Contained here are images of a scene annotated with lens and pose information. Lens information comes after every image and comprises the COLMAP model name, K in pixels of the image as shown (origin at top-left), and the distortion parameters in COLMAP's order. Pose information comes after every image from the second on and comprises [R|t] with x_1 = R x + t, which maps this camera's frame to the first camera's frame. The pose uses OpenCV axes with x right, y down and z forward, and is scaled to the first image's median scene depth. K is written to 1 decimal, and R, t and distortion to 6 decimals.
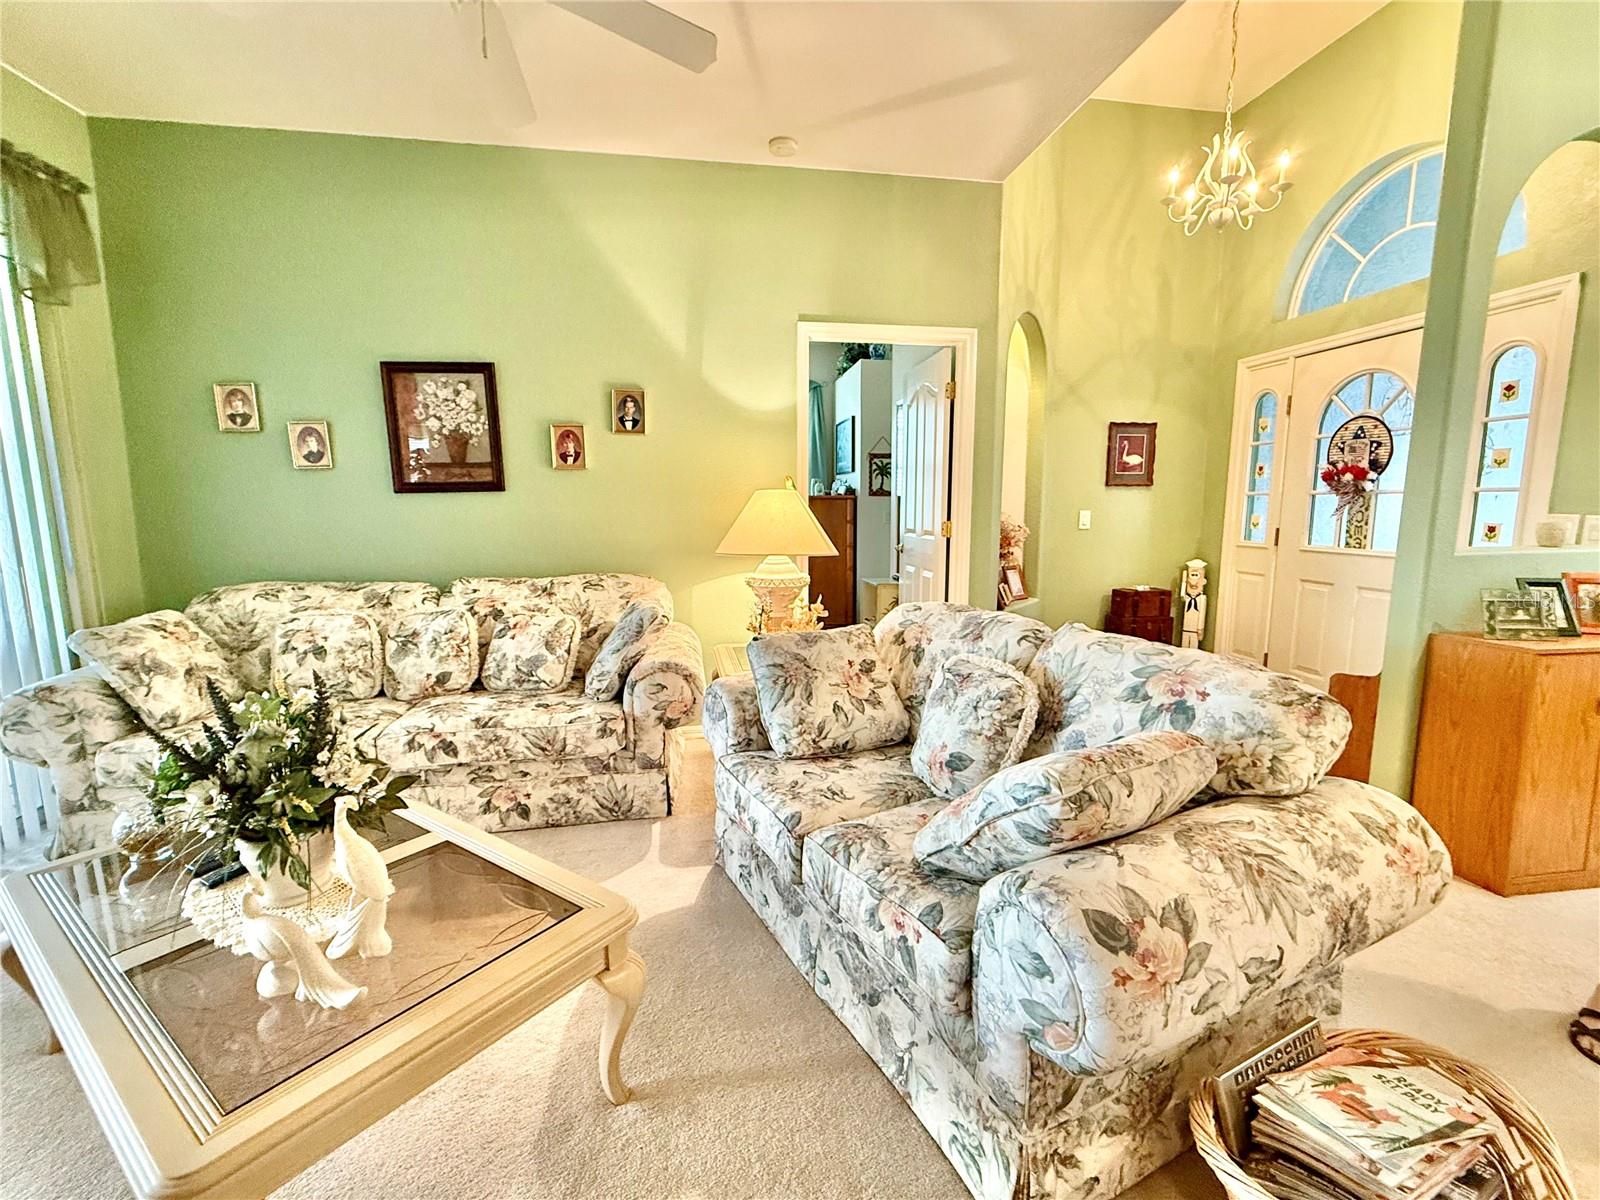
lens RADIAL K [[695.0, 0, 800.0], [0, 695.0, 600.0], [0, 0, 1]] dist [-0.007087, -0.000017]
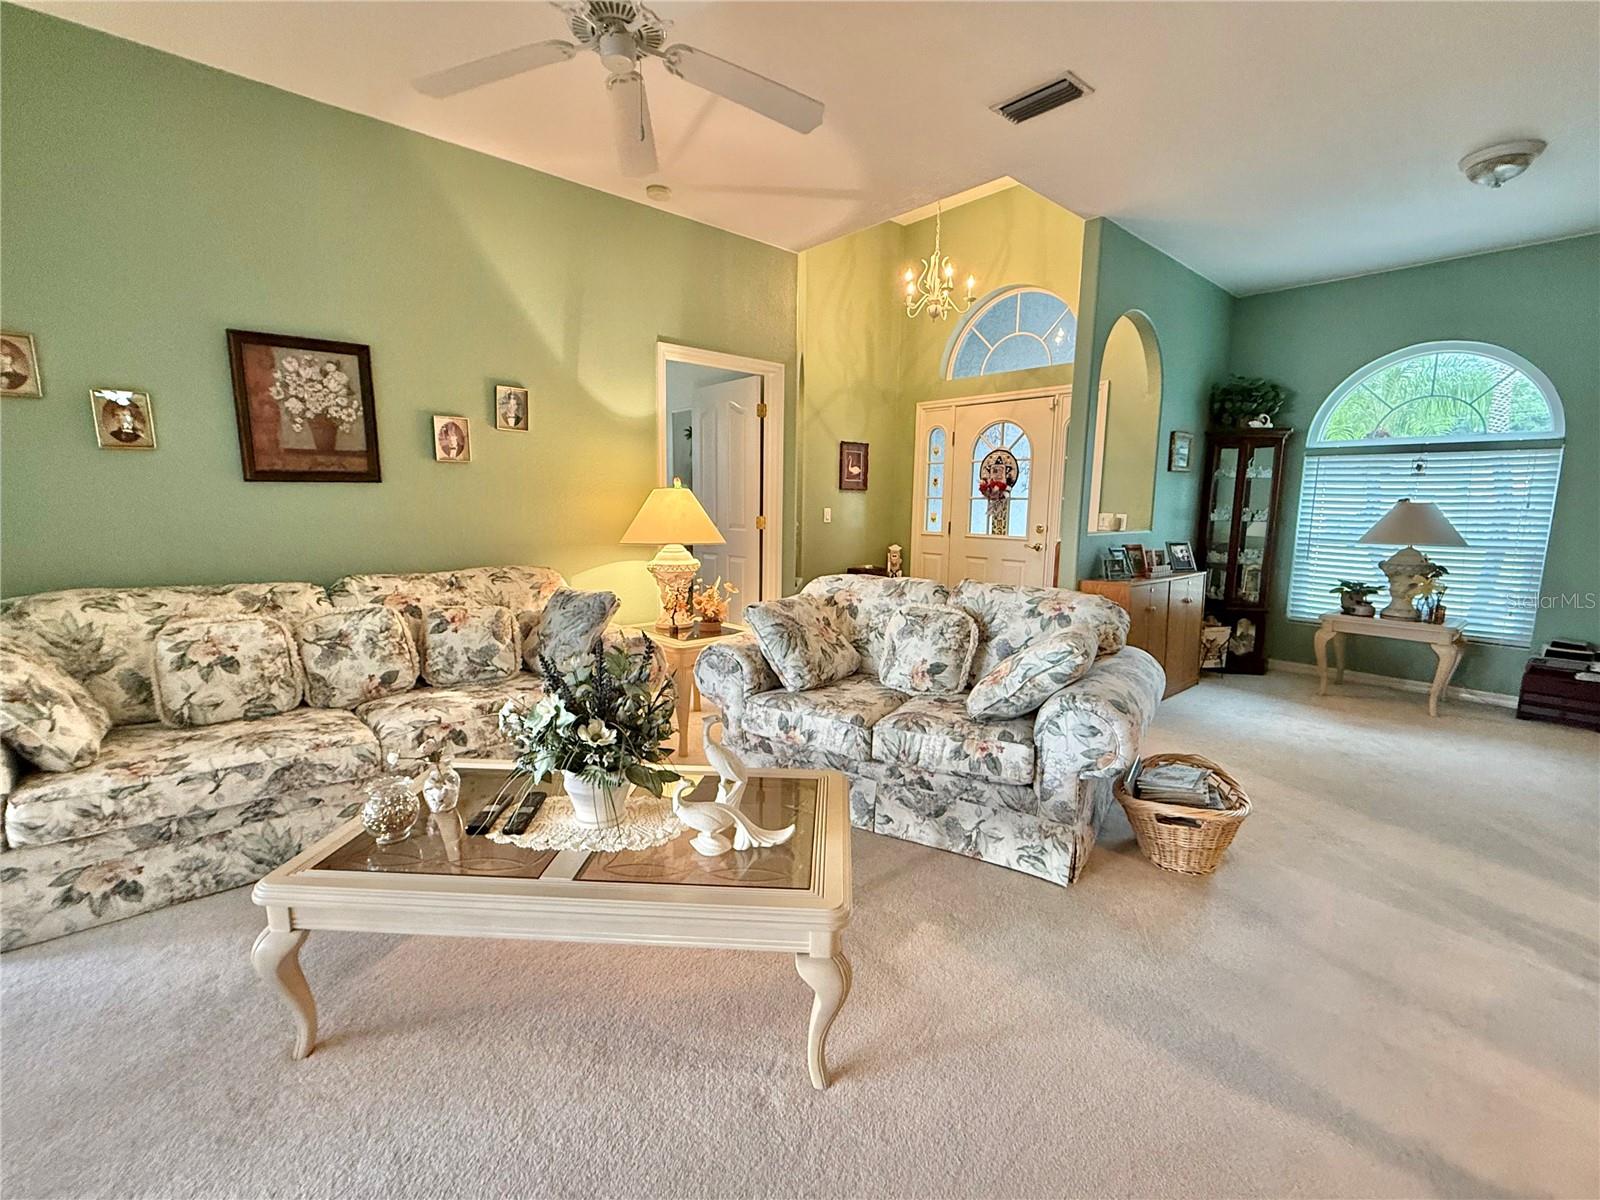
lens RADIAL K [[685.6, 0, 800.0], [0, 685.6, 600.0], [0, 0, 1]] dist [-0.014933, -0.000115]
pose [[0.850417, -0.059624, 0.522720, -0.501033], [0.055447, 0.998181, 0.023650, 0.014065], [-0.523179, 0.008871, 0.852176, -0.098462]]
